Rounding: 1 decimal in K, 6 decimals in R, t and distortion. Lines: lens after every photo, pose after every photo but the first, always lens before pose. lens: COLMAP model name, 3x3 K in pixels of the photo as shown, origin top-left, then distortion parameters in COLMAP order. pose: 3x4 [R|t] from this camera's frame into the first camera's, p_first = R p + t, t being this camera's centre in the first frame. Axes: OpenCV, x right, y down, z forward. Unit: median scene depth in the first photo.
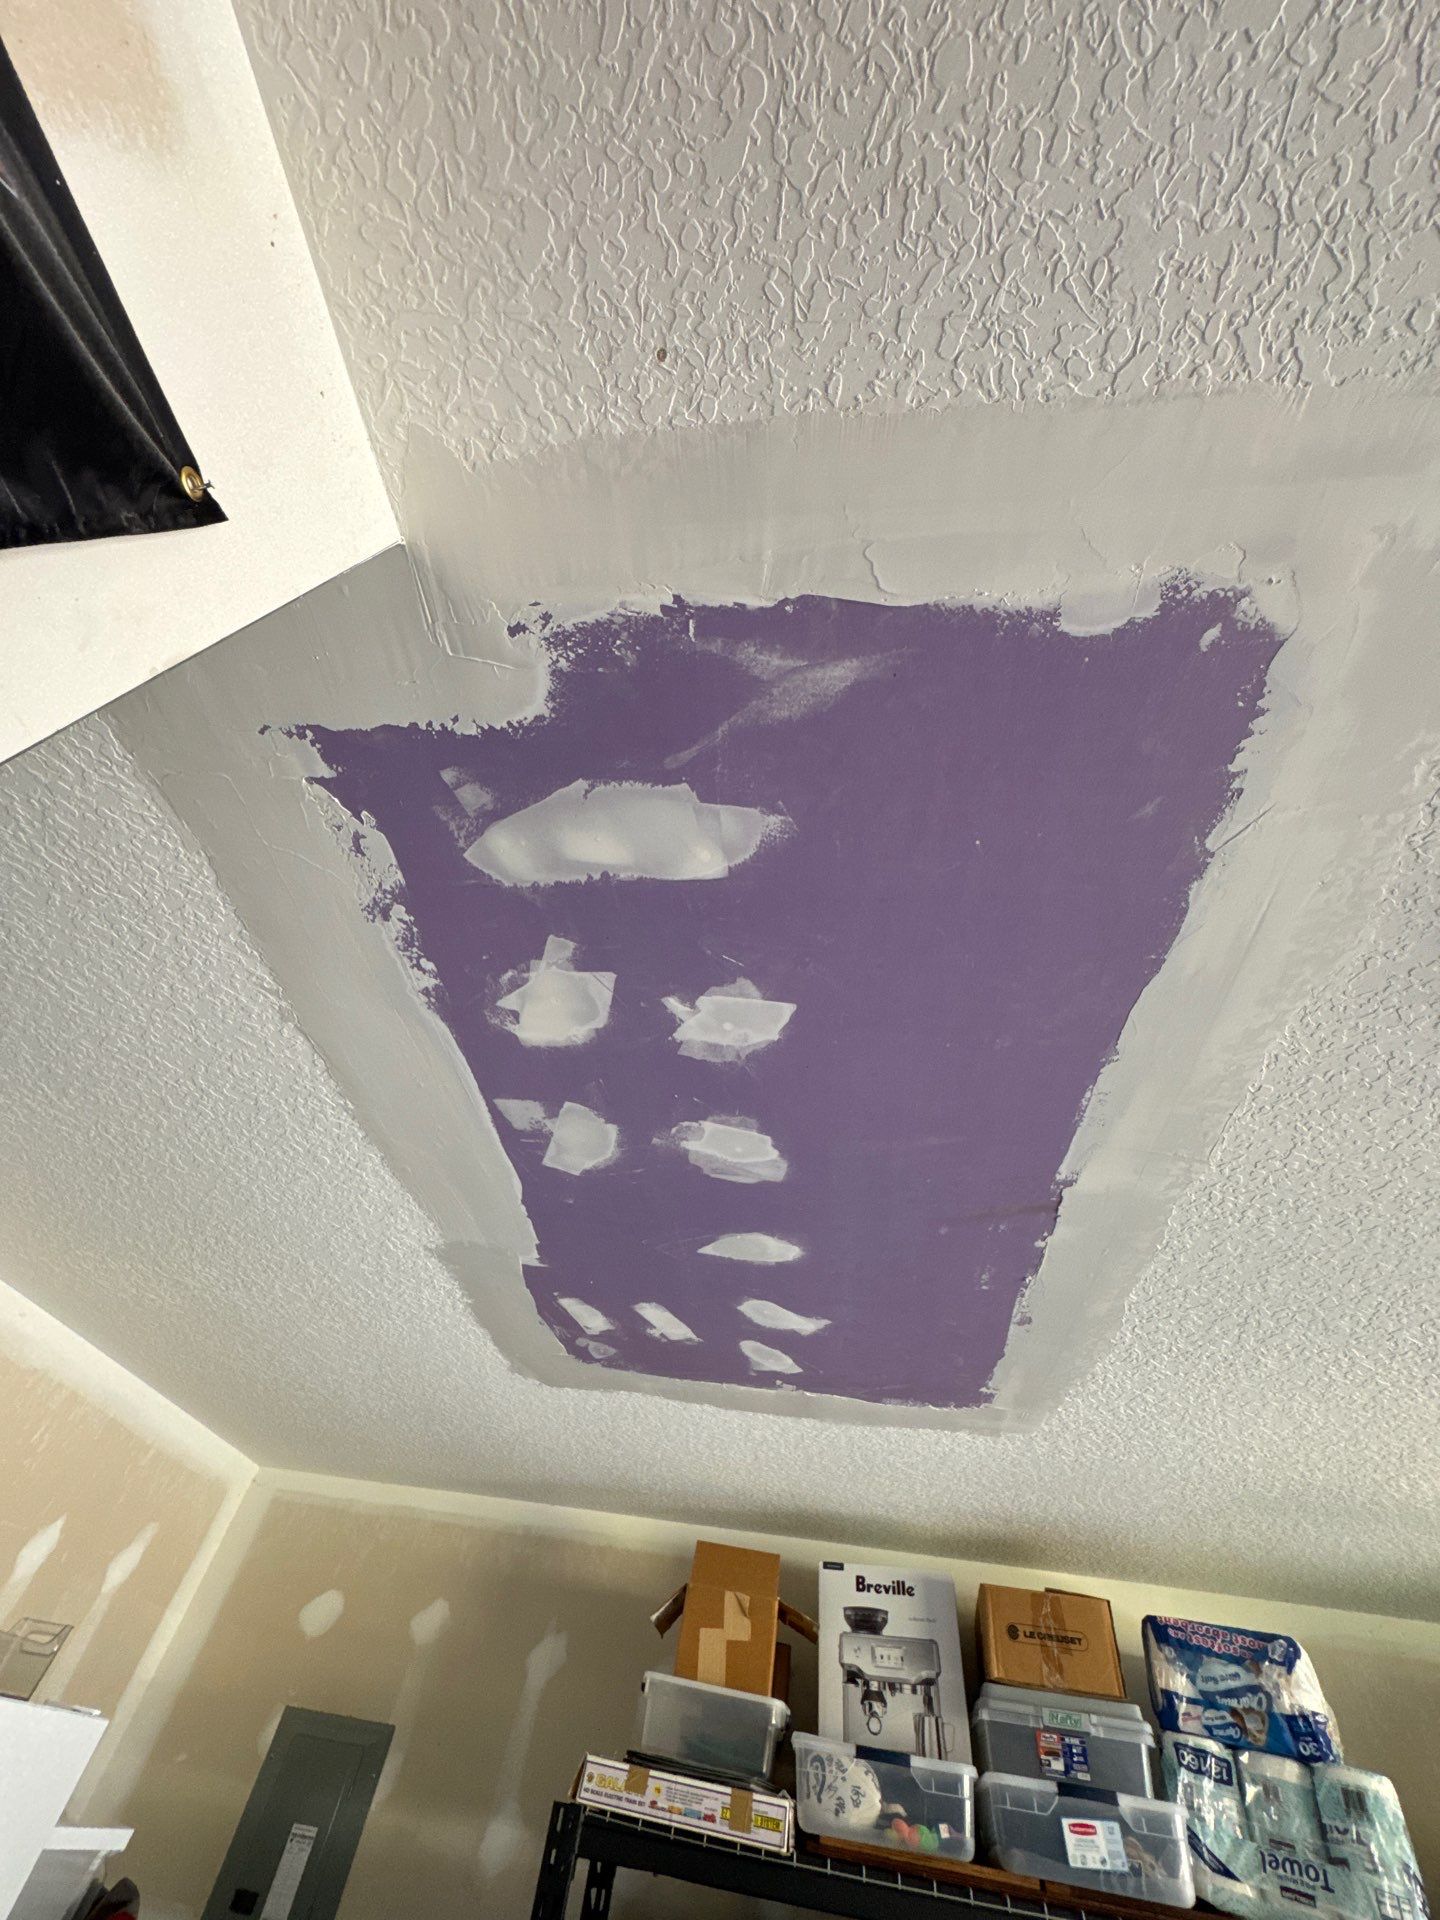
lens RADIAL K [[772.8, 0, 720.0], [0, 772.8, 960.0], [0, 0, 1]] dist [-0.003182, 0.001989]
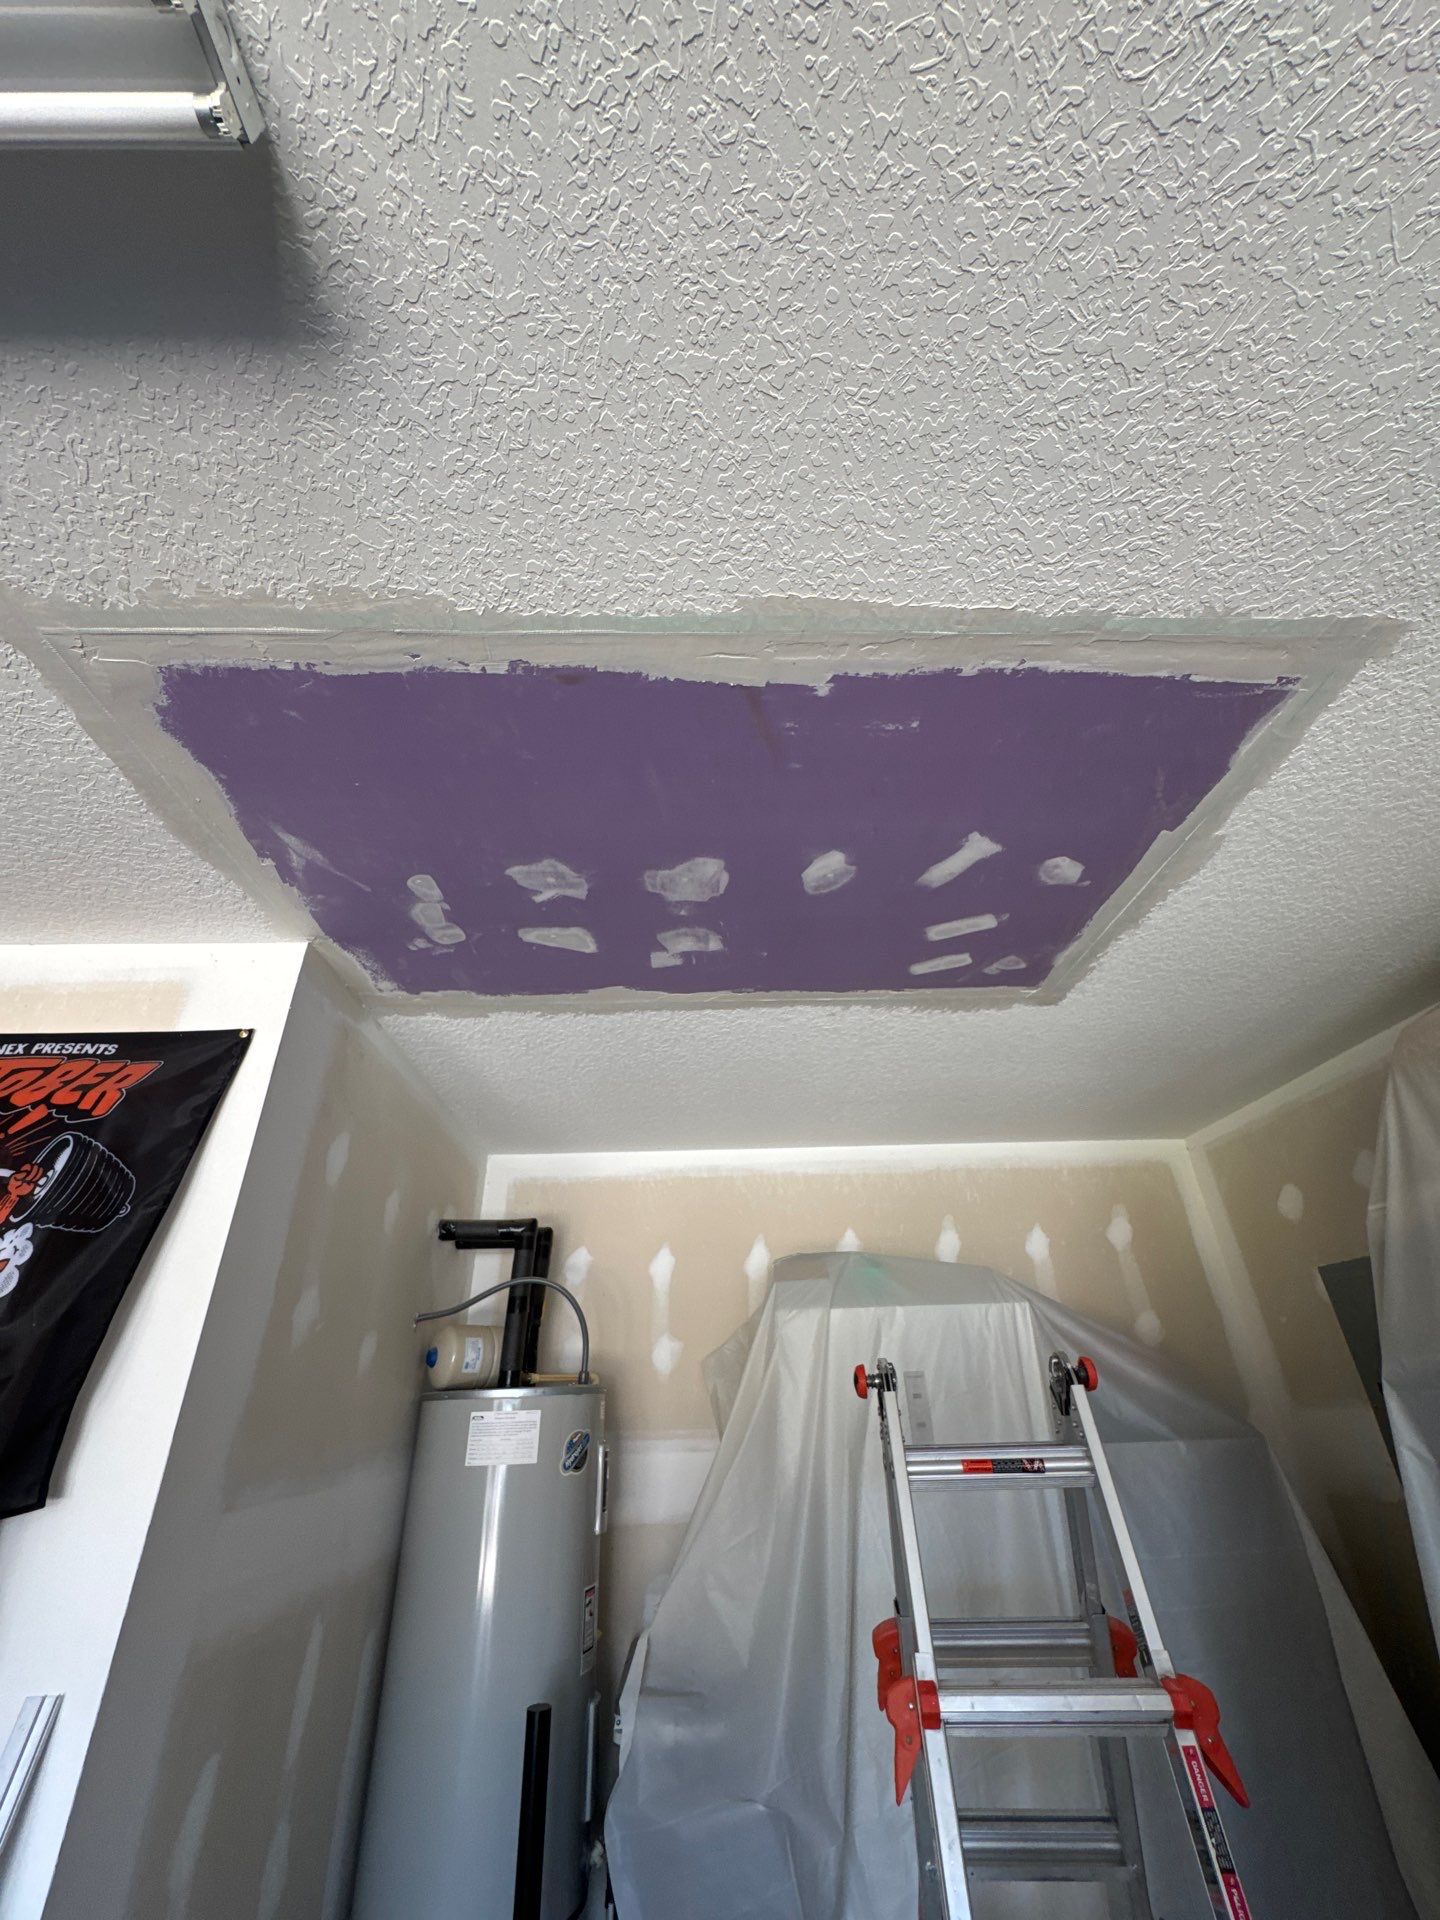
lens RADIAL K [[772.8, 0, 720.0], [0, 772.8, 960.0], [0, 0, 1]] dist [-0.003182, 0.001989]
pose [[0.100243, -0.603195, -0.791269, 0.672332], [0.782561, 0.538930, -0.311694, 0.526006], [0.614451, -0.587972, 0.526061, 0.178634]]
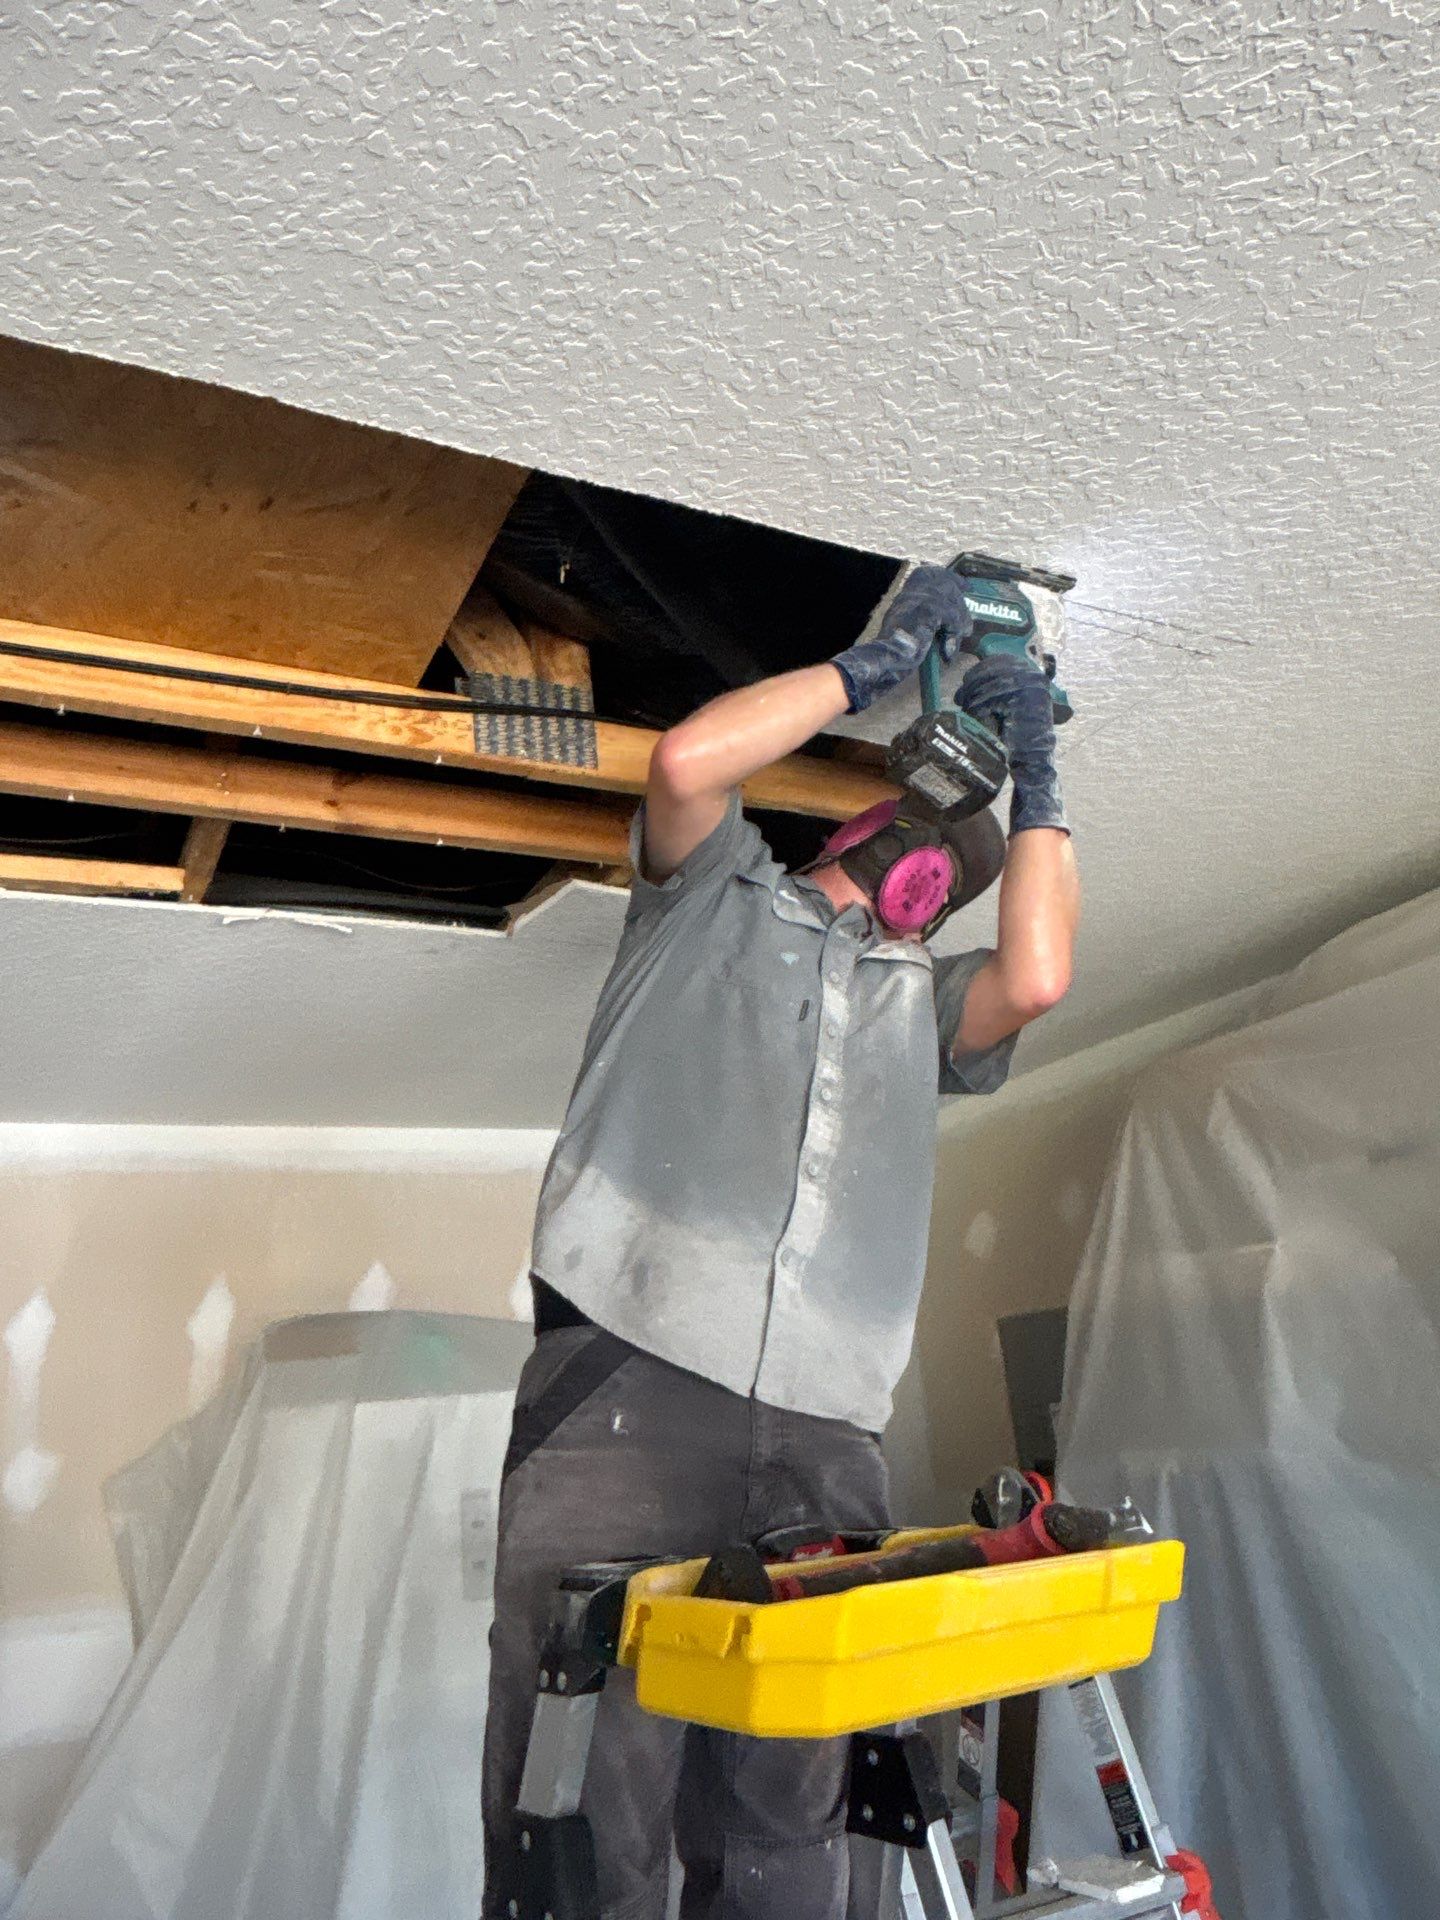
lens RADIAL K [[1410.8, 0, 720.0], [0, 1410.8, 960.0], [0, 0, 1]] dist [0.002836, 0.006236]
pose [[0.510863, -0.434598, -0.741716, 0.811475], [0.743090, 0.657067, 0.126810, 0.370177], [0.432246, -0.615944, 0.658617, 0.104561]]
